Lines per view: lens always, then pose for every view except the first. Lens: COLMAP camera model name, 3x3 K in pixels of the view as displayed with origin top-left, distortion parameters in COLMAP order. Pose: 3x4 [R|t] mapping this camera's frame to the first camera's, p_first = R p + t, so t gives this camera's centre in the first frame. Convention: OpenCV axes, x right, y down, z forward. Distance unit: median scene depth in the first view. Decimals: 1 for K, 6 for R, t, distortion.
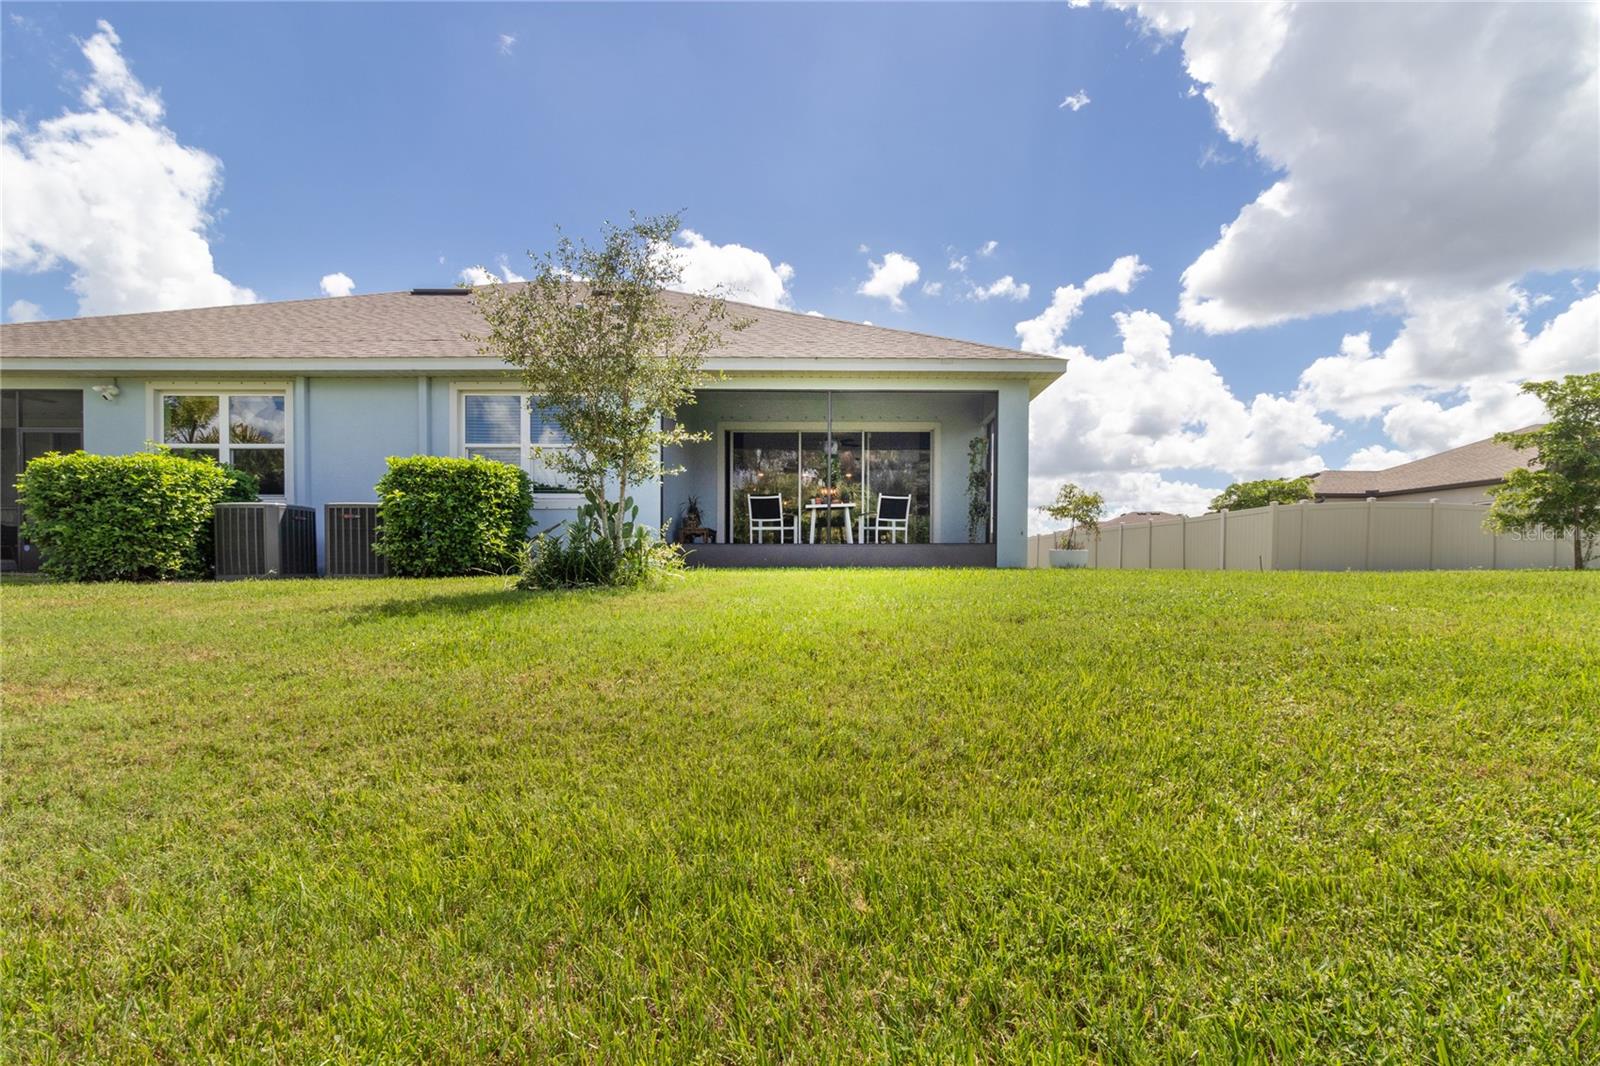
lens RADIAL K [[748.9, 0, 799.8], [0, 748.9, 580.0], [0, 0, 1]] dist [0.002491, 0.000211]
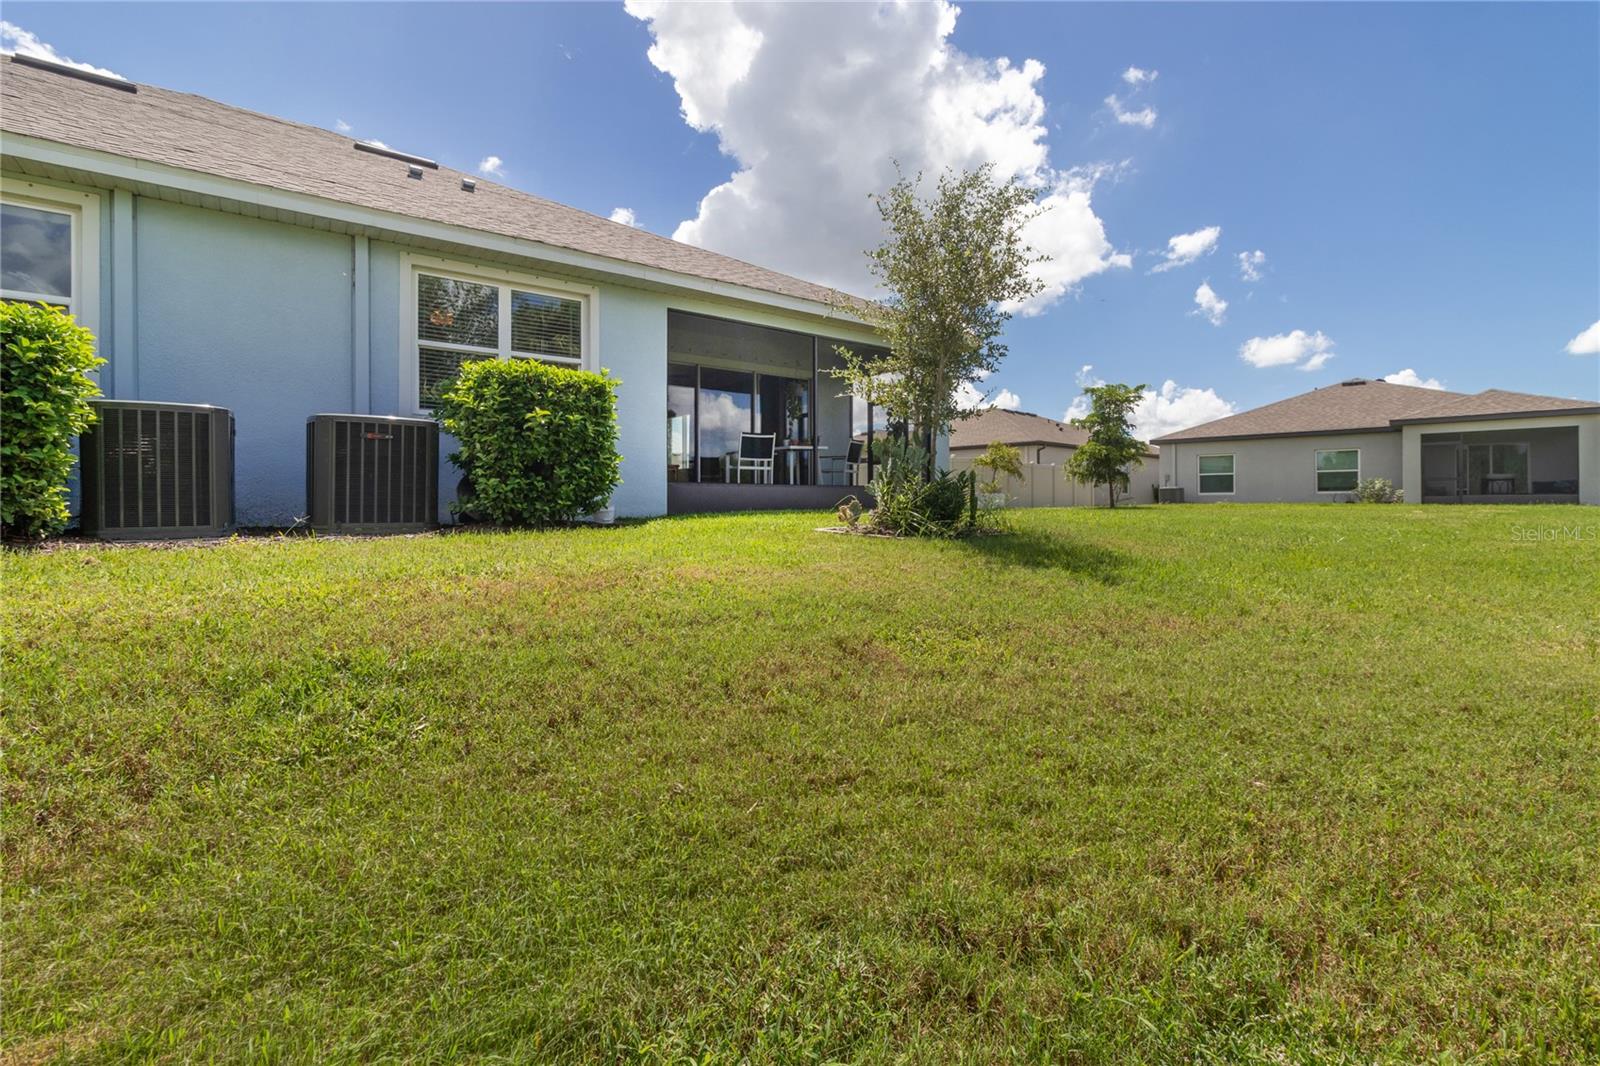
lens RADIAL K [[748.0, 0, 799.6], [0, 748.0, 507.7], [0, 0, 1]] dist [-0.019740, -0.000142]
pose [[0.784540, -0.000668, 0.620078, -0.523069], [0.002567, 0.999994, -0.002170, -0.013855], [-0.620073, 0.003294, 0.784537, 0.179587]]
